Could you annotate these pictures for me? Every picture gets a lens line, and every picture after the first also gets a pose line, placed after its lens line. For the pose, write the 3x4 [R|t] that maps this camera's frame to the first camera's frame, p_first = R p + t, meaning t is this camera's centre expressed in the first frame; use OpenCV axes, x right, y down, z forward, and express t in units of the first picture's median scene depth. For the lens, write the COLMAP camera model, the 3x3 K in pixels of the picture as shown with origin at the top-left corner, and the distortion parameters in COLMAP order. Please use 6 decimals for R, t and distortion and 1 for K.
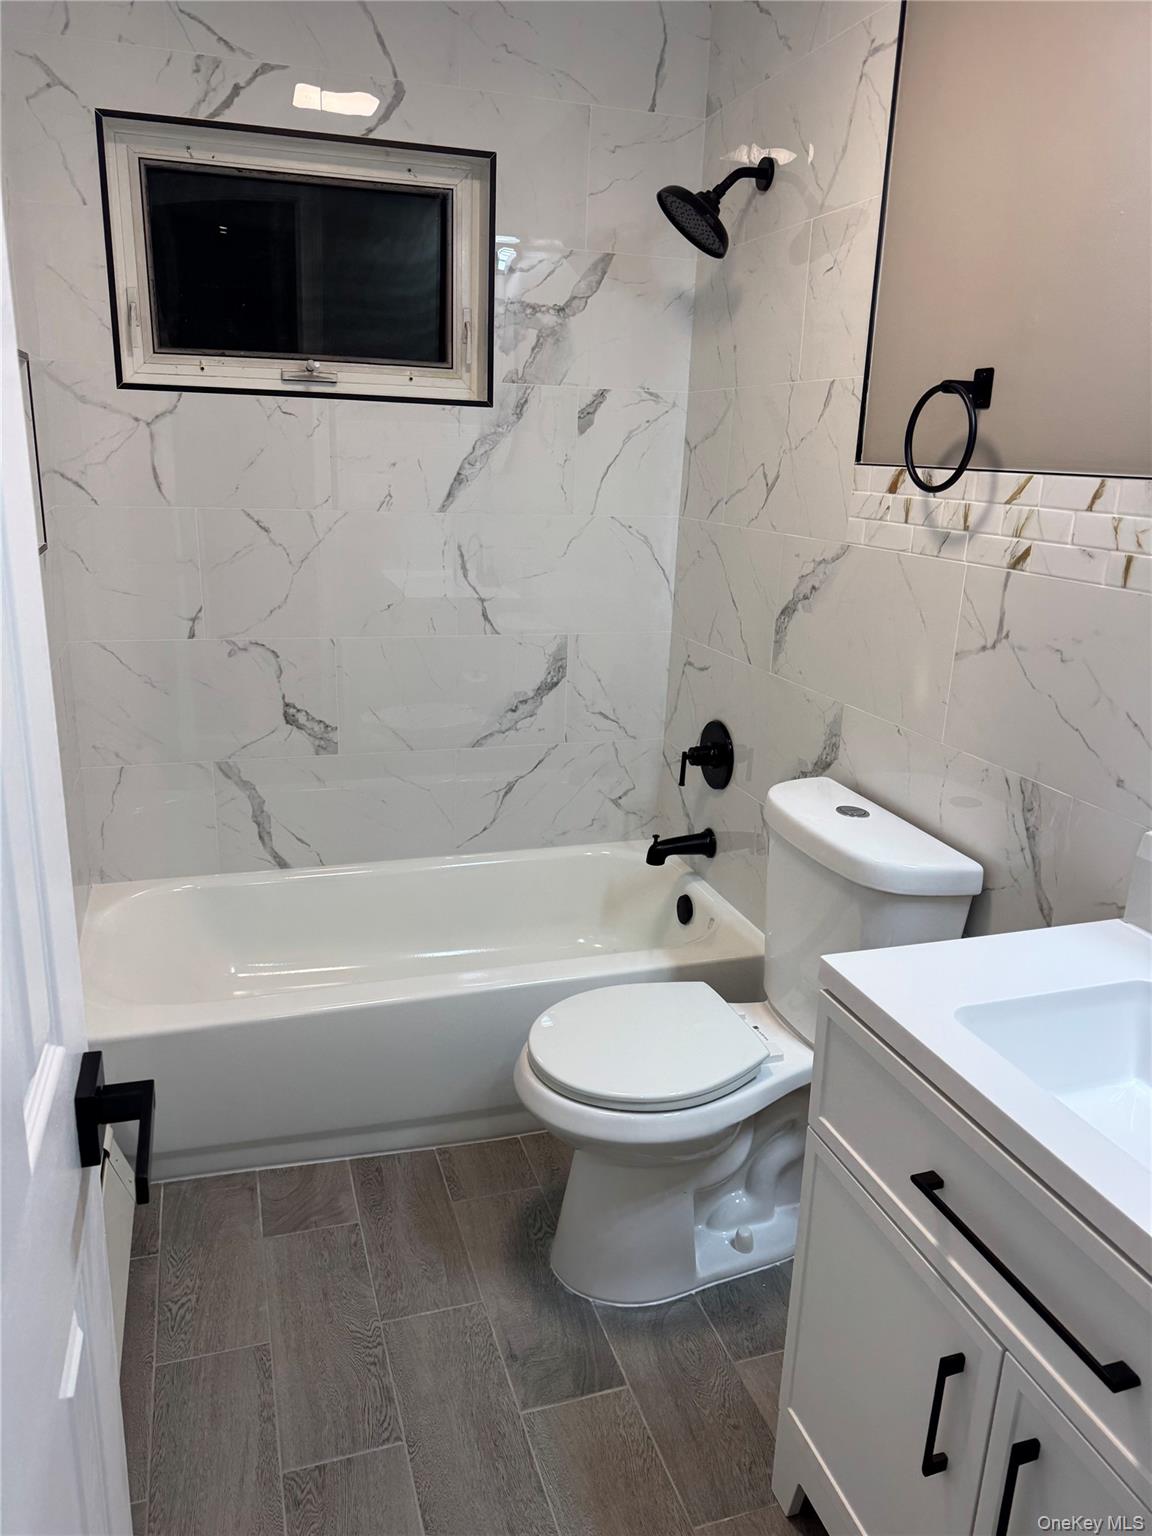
lens RADIAL K [[1091.1, 0, 552.5], [0, 1091.1, 746.9], [0, 0, 1]] dist [0.143211, -0.126536]
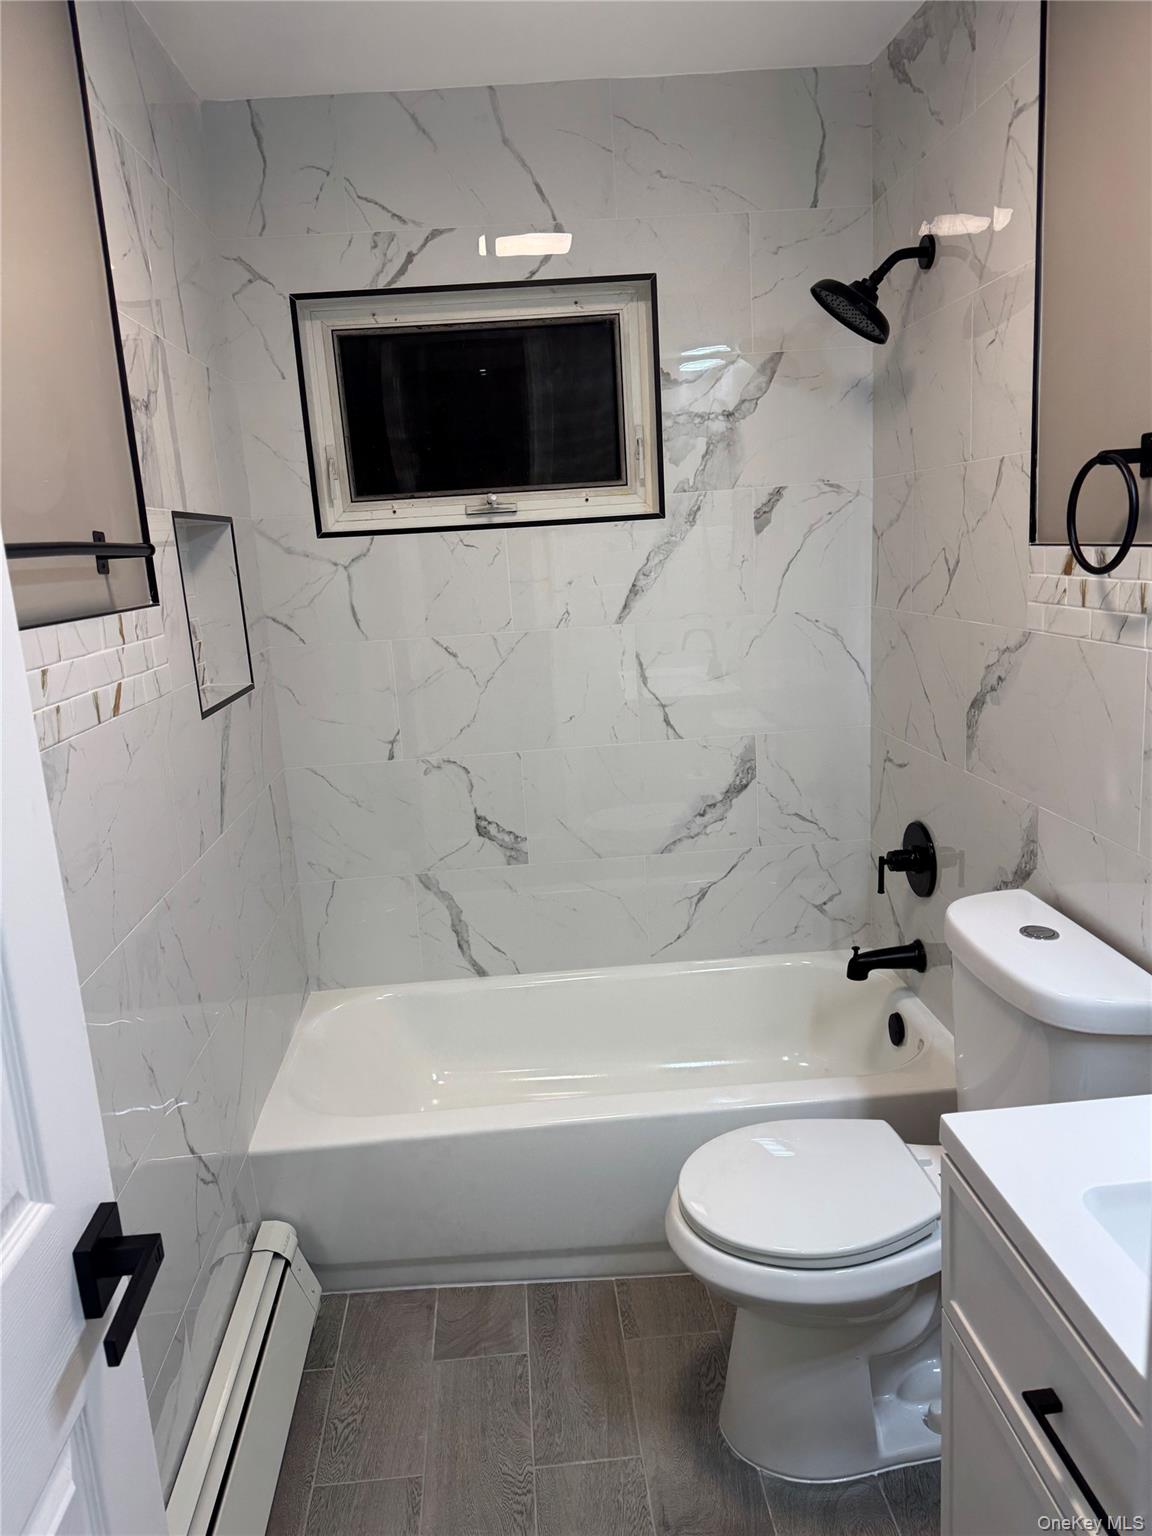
lens RADIAL K [[1083.5, 0, 576.0], [0, 1083.5, 768.0], [0, 0, 1]] dist [0.151193, -0.134017]
pose [[0.968530, -0.038710, -0.245867, 0.130682], [0.024350, 0.997830, -0.061183, -0.025852], [0.247702, 0.053271, 0.967371, 0.037126]]
